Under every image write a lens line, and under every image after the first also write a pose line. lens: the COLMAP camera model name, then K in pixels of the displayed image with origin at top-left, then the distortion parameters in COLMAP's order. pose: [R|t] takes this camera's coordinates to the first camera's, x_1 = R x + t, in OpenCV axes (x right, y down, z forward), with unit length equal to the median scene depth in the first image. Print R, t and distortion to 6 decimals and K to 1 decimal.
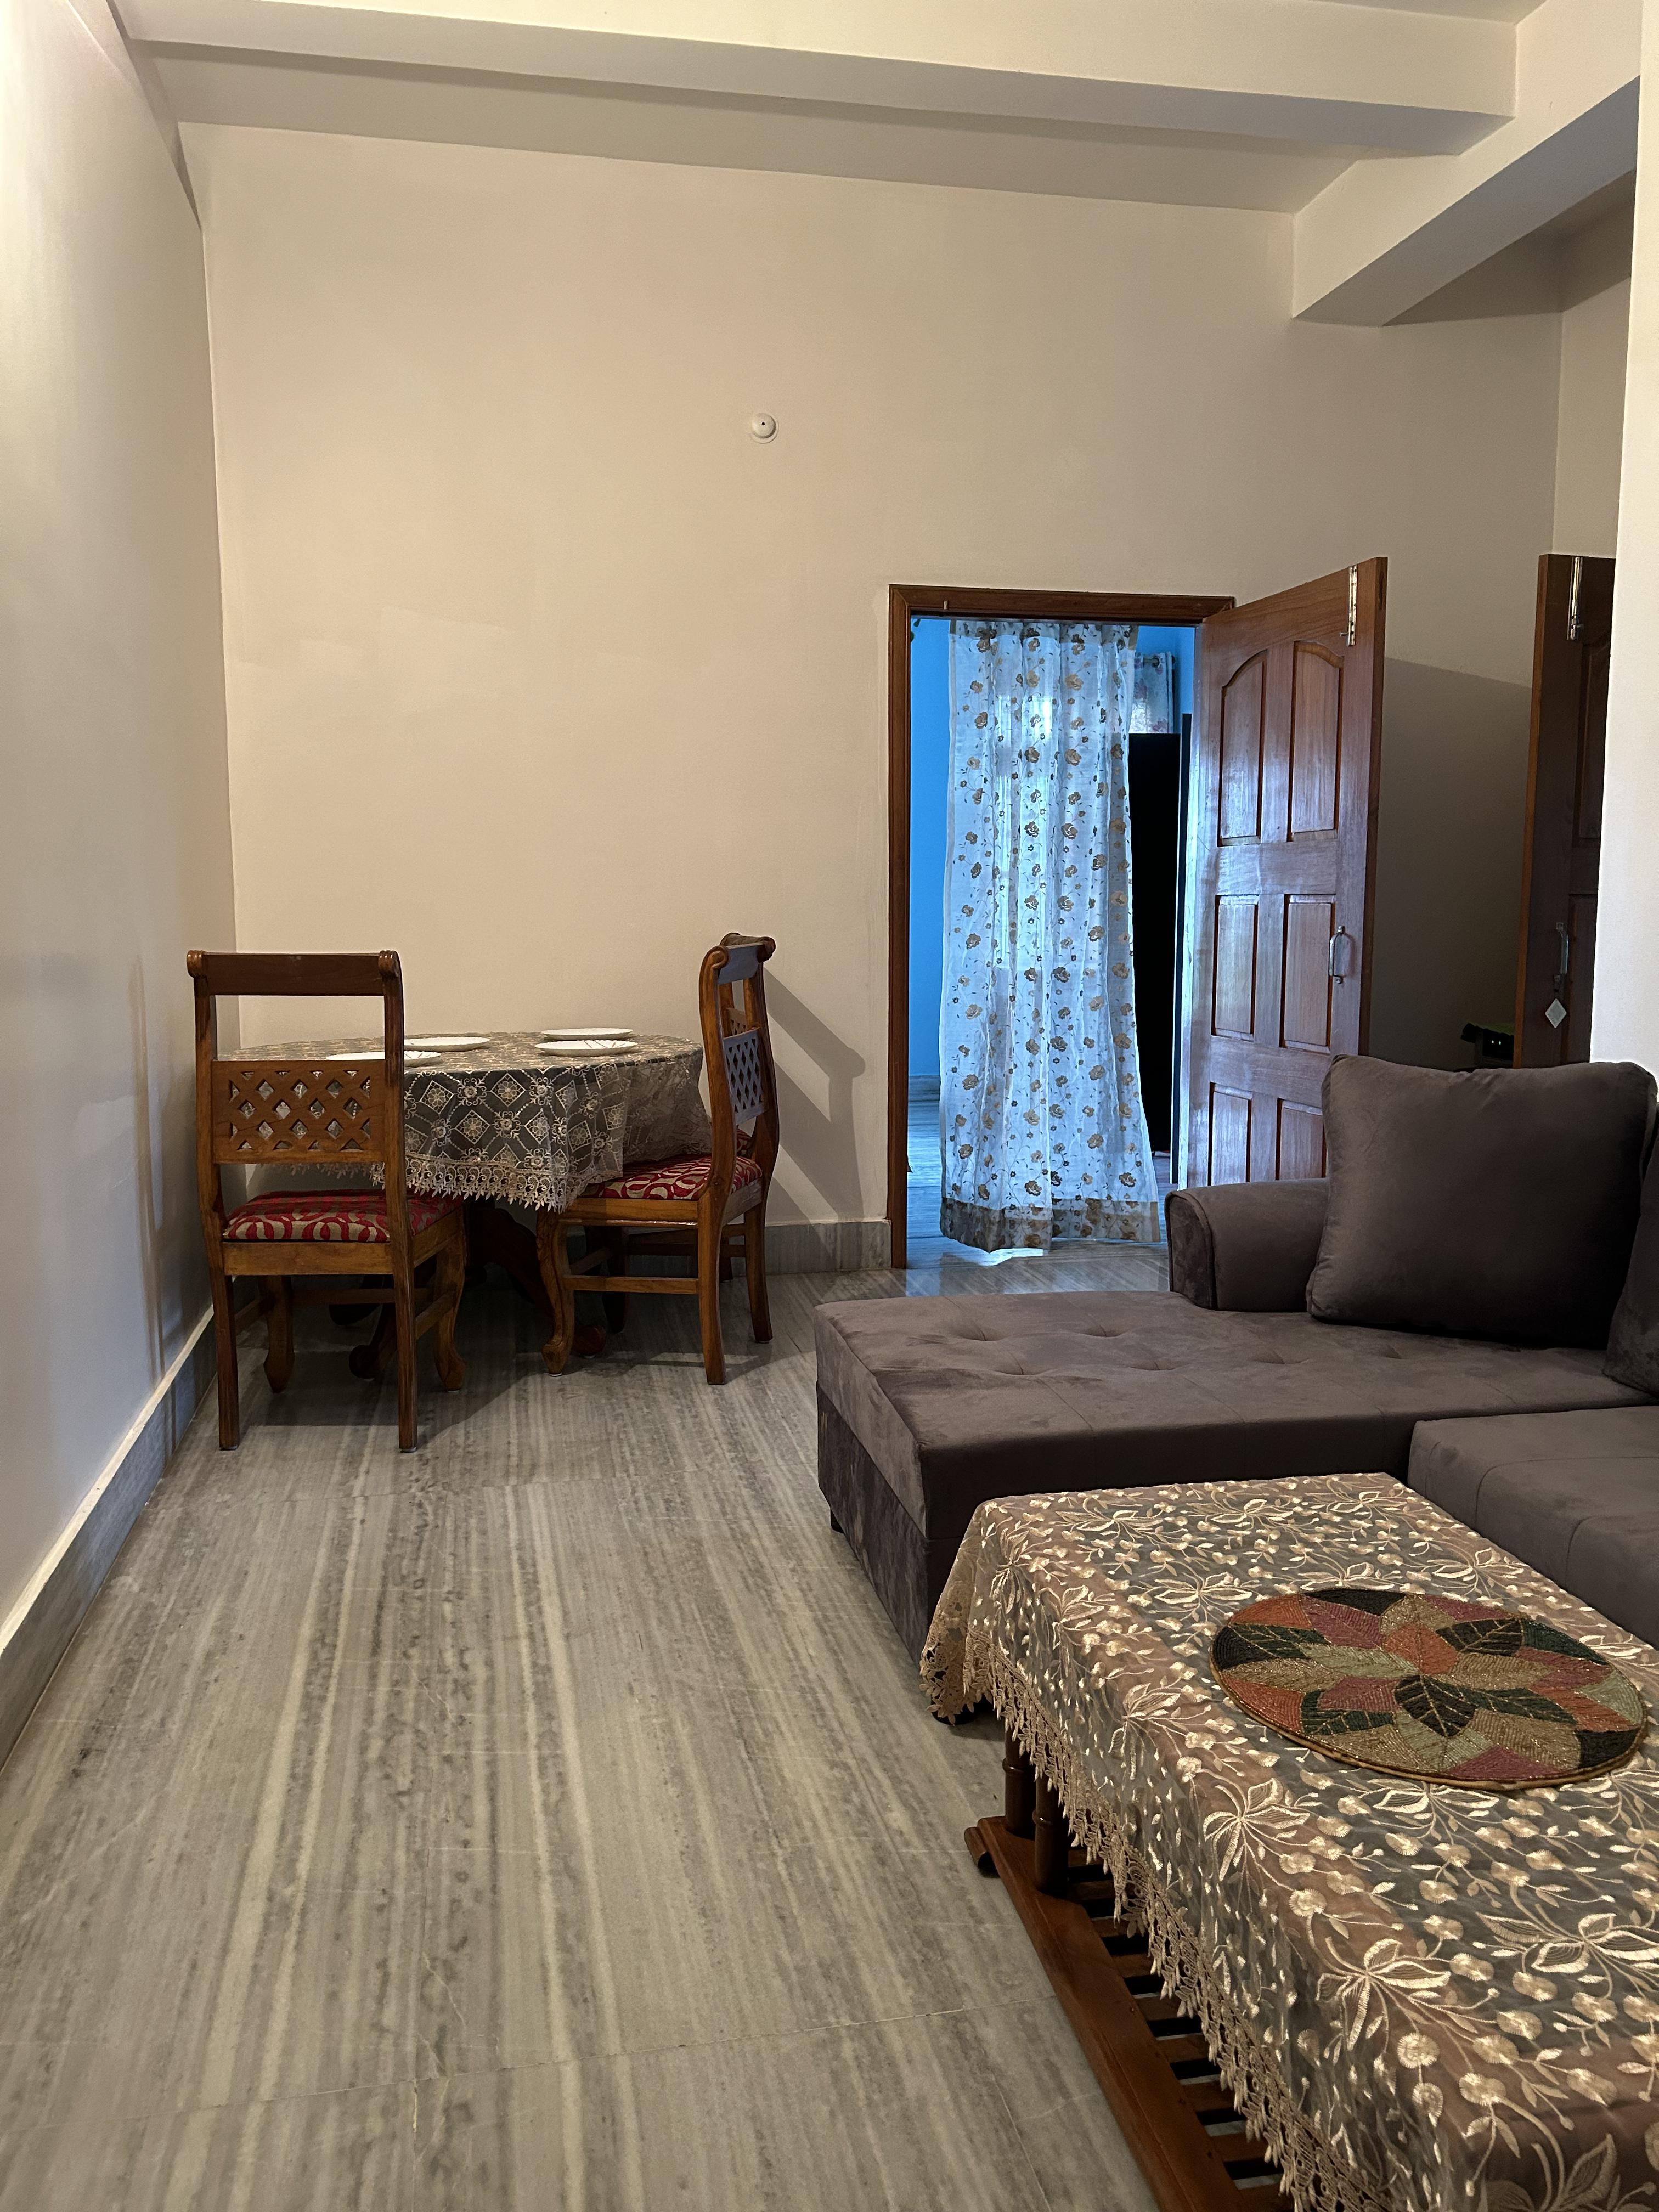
lens RADIAL K [[1678.9, 0, 829.5], [0, 1678.9, 1106.0], [0, 0, 1]] dist [0.001417, 0.000717]
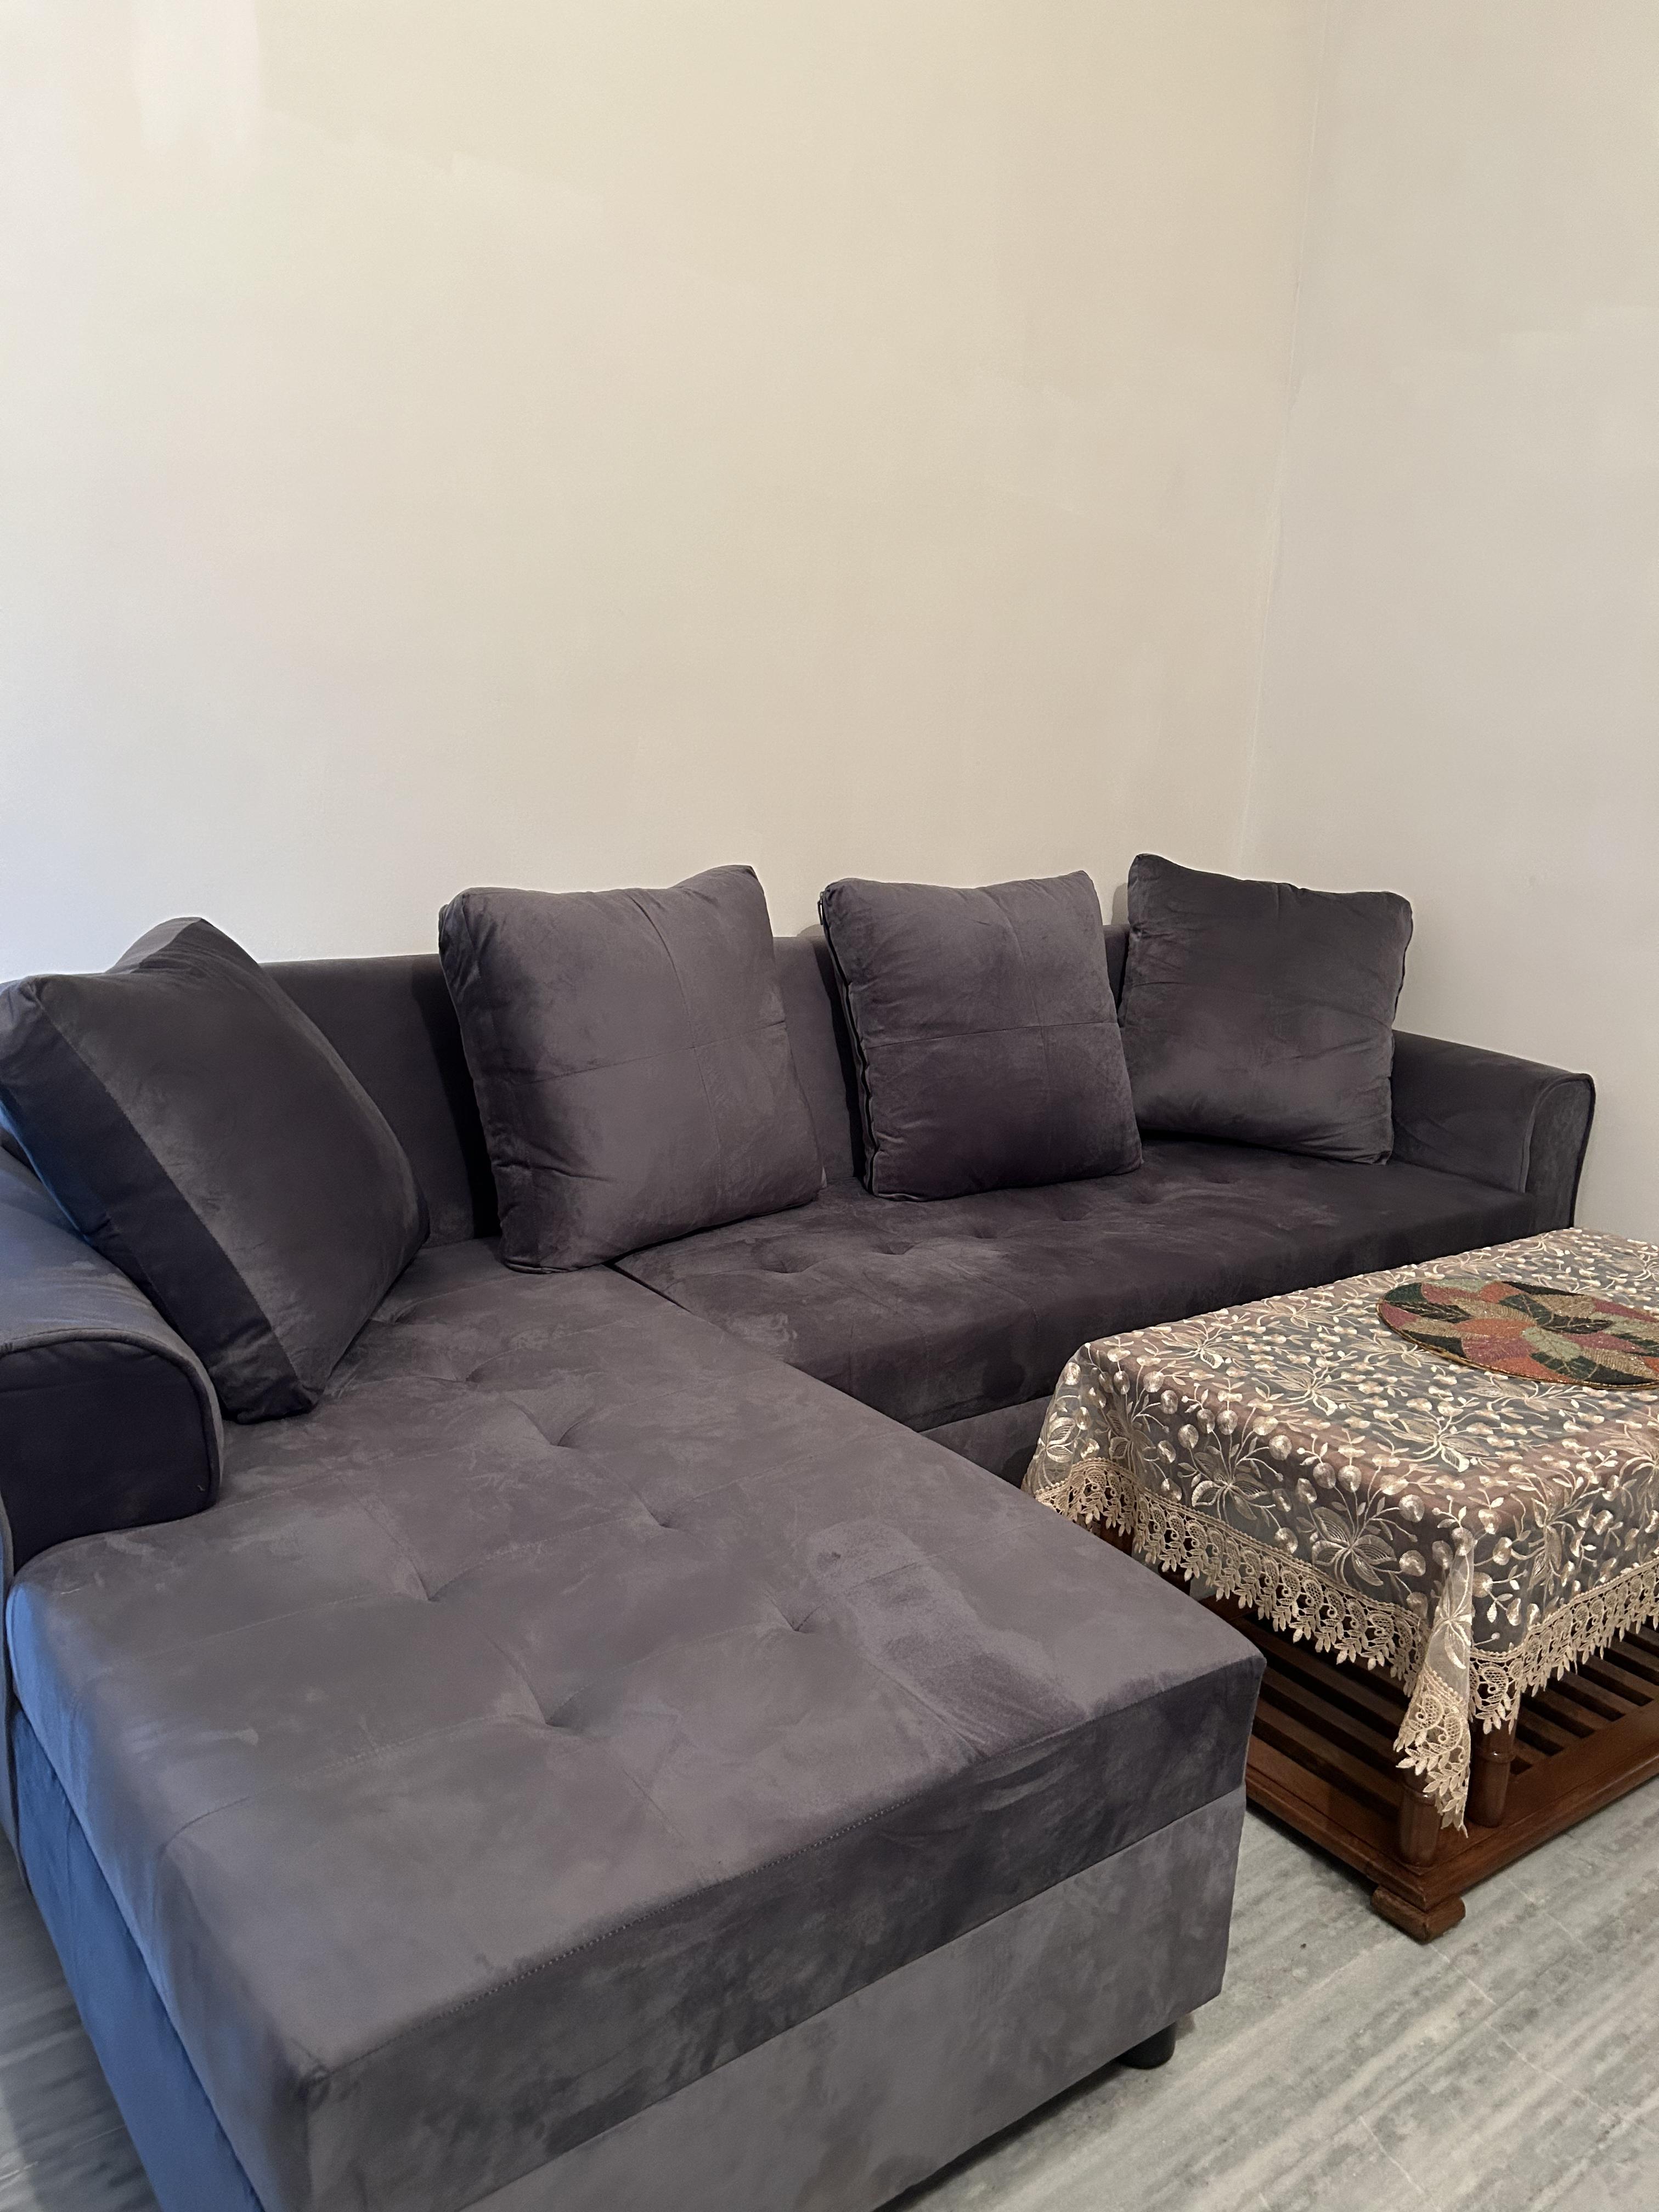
lens RADIAL K [[1678.9, 0, 829.5], [0, 1678.9, 1106.0], [0, 0, 1]] dist [0.001417, 0.000717]
pose [[-0.430271, -0.222388, 0.874877, -0.232466], [0.073401, 0.957350, 0.279451, -0.107081], [-0.899710, 0.184457, -0.395597, 0.853923]]
